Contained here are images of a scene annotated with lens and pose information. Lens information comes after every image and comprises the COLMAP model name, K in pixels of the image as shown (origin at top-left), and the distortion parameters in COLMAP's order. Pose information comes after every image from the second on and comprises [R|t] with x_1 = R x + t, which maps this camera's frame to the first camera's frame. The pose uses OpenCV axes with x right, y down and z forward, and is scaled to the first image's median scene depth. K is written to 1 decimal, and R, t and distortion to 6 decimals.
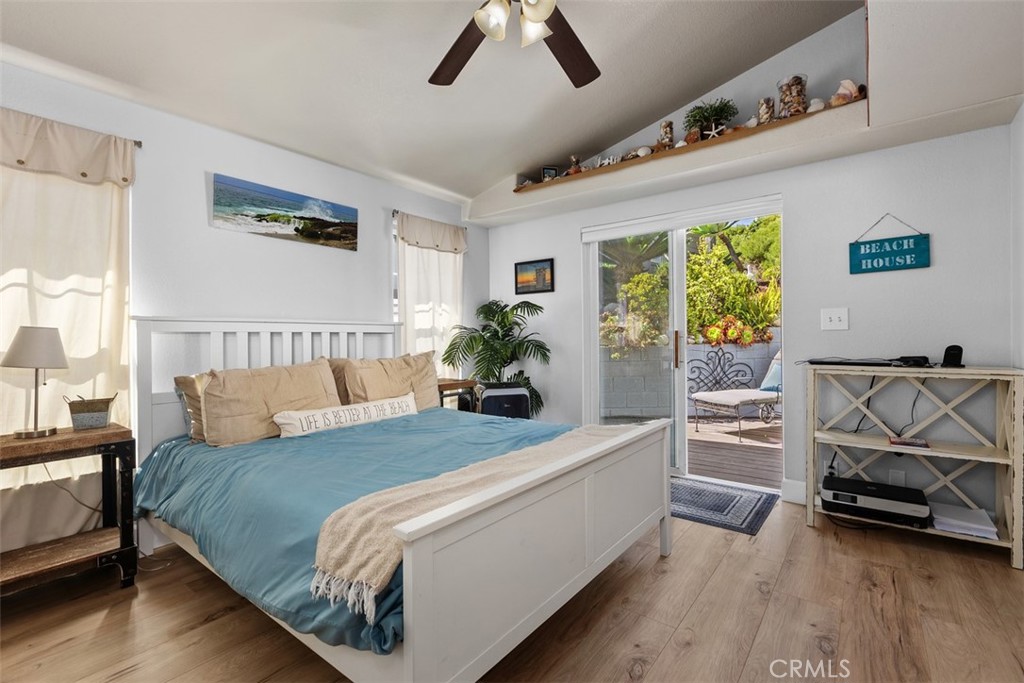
lens RADIAL K [[462.2, 0, 513.6], [0, 462.2, 334.1], [0, 0, 1]] dist [0.000273, 0.000033]
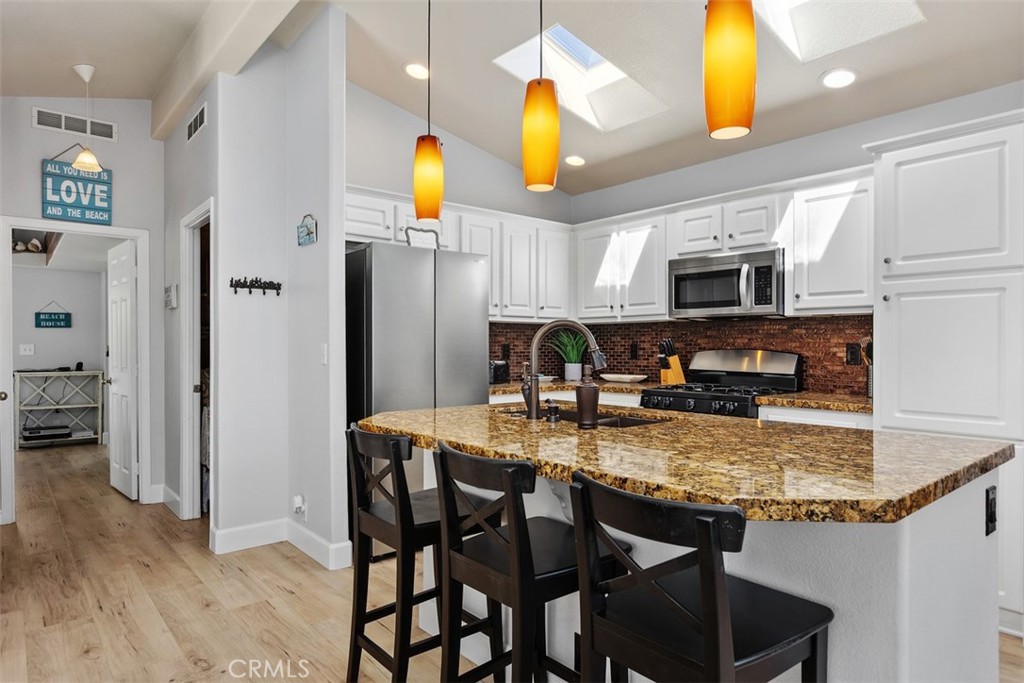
lens RADIAL K [[608.6, 0, 510.2], [0, 608.6, 346.6], [0, 0, 1]] dist [-0.007944, -0.000333]
pose [[0.223683, 0.003597, 0.974655, -0.212876], [-0.003503, 0.999990, -0.002886, -0.007105], [-0.974656, -0.002769, 0.223693, -0.248036]]
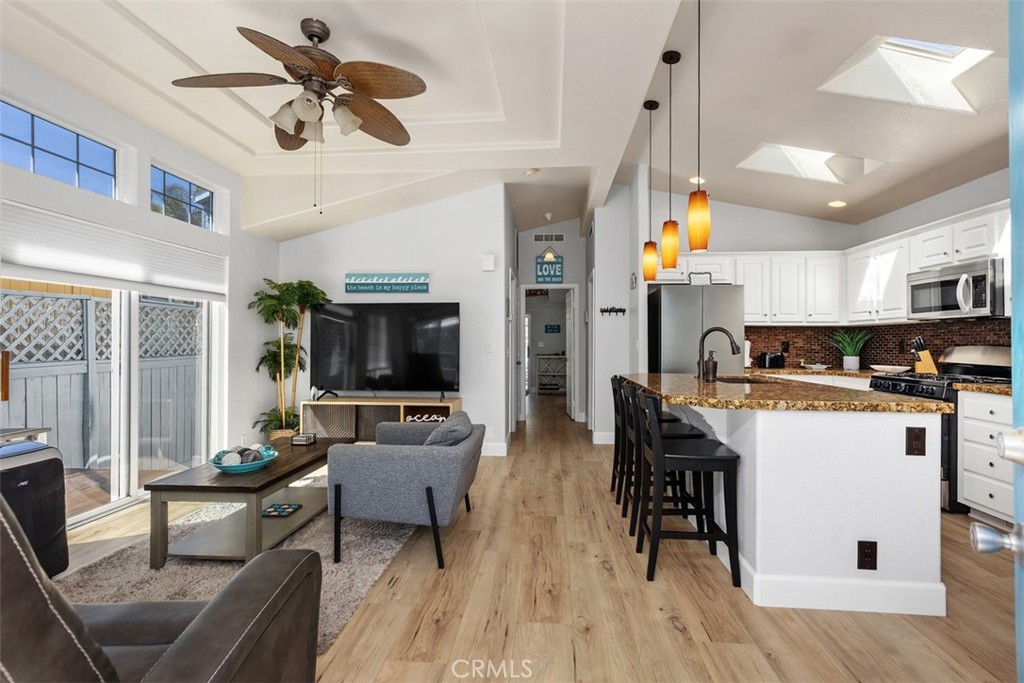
lens RADIAL K [[462.2, 0, 509.7], [0, 462.2, 342.6], [0, 0, 1]] dist [0.000273, 0.000033]
pose [[0.847291, 0.008358, 0.531063, -0.251062], [-0.009263, 0.999957, -0.000960, -0.006154], [-0.531048, -0.004106, 0.847332, -0.337769]]
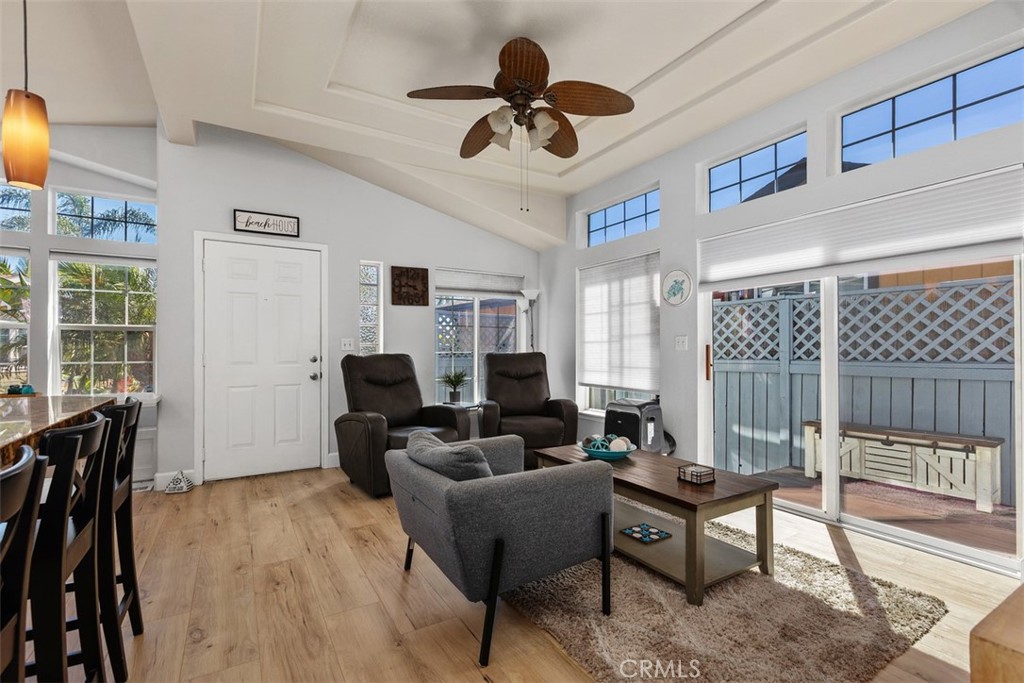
lens RADIAL K [[462.2, 0, 514.1], [0, 462.2, 350.3], [0, 0, 1]] dist [0.000273, 0.000033]
pose [[-0.370068, 0.011866, -0.928929, -0.093283], [0.008121, 0.999922, 0.009537, -0.002576], [0.928969, -0.004015, -0.370135, -0.144371]]
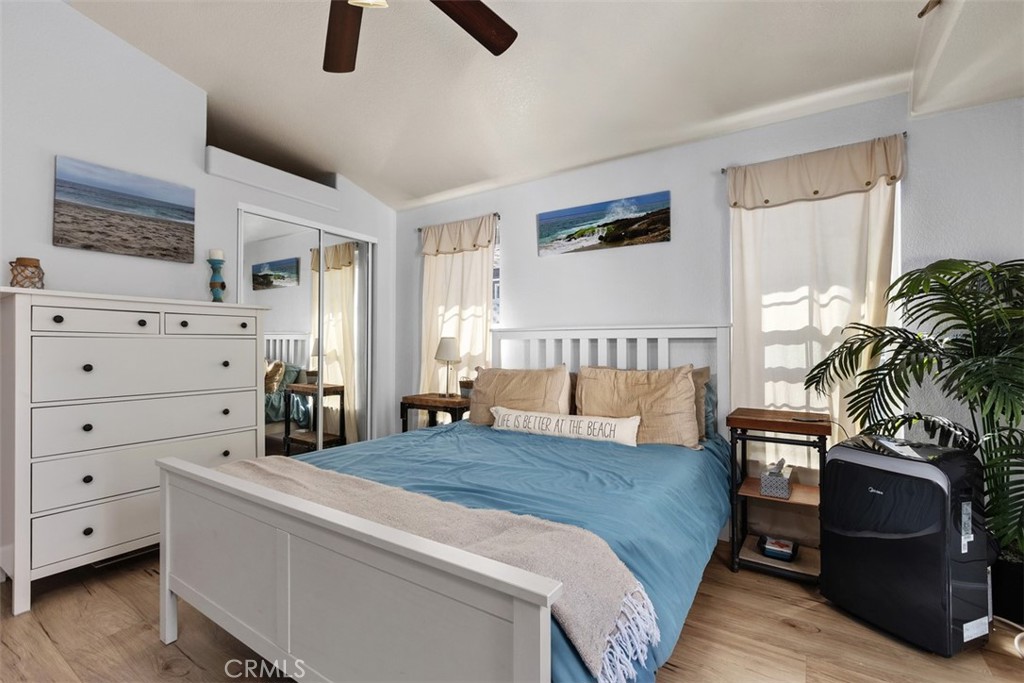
lens RADIAL K [[462.2, 0, 512.2], [0, 462.2, 335.3], [0, 0, 1]] dist [0.000273, 0.000033]
pose [[0.069497, -0.009607, -0.997536, 0.645002], [0.008880, 0.999920, -0.009011, -0.004762], [0.997543, -0.008232, 0.069577, 0.889295]]
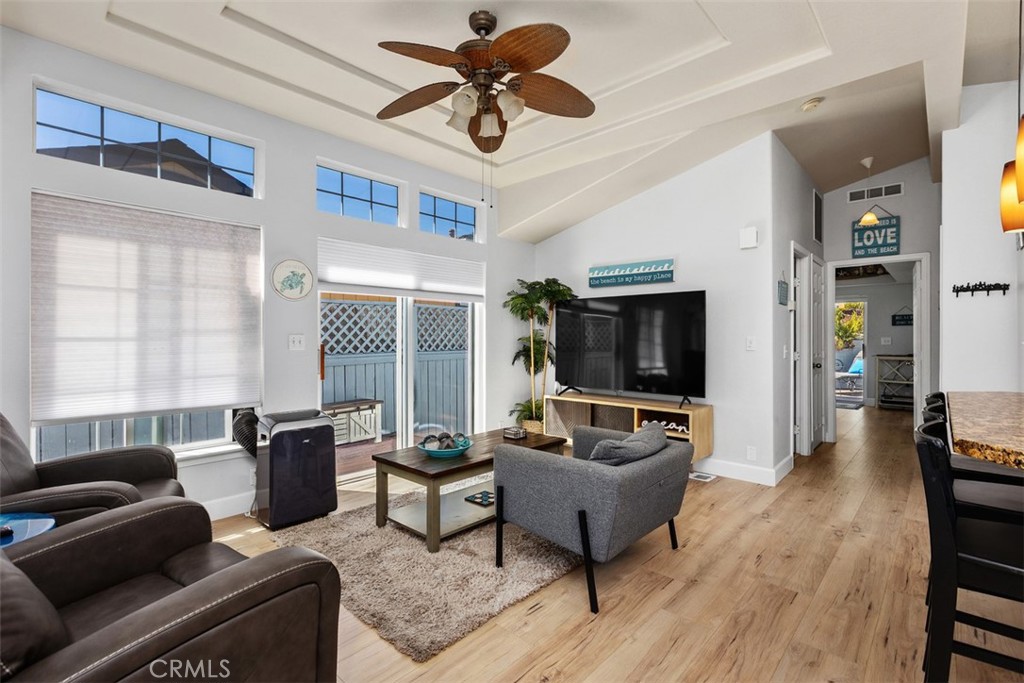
lens RADIAL K [[462.2, 0, 513.7], [0, 462.2, 339.8], [0, 0, 1]] dist [0.000273, 0.000033]
pose [[0.994980, 0.009580, -0.099610, -0.206393], [-0.008848, 0.999931, 0.007779, -0.006464], [0.099677, -0.006859, 0.994996, -0.325733]]
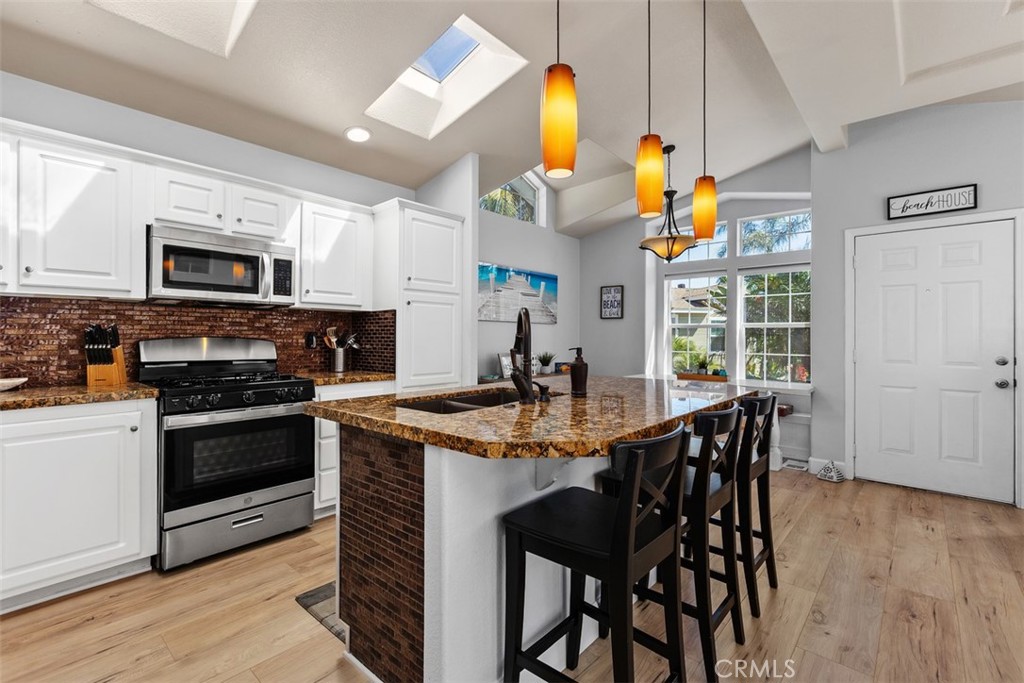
lens RADIAL K [[462.2, 0, 512.0], [0, 462.2, 331.4], [0, 0, 1]] dist [0.000273, 0.000033]
pose [[-0.996938, 0.004782, 0.078053, -0.096737], [0.003719, 0.999898, -0.013761, -0.006378], [-0.078111, -0.013428, -0.996854, -0.130733]]
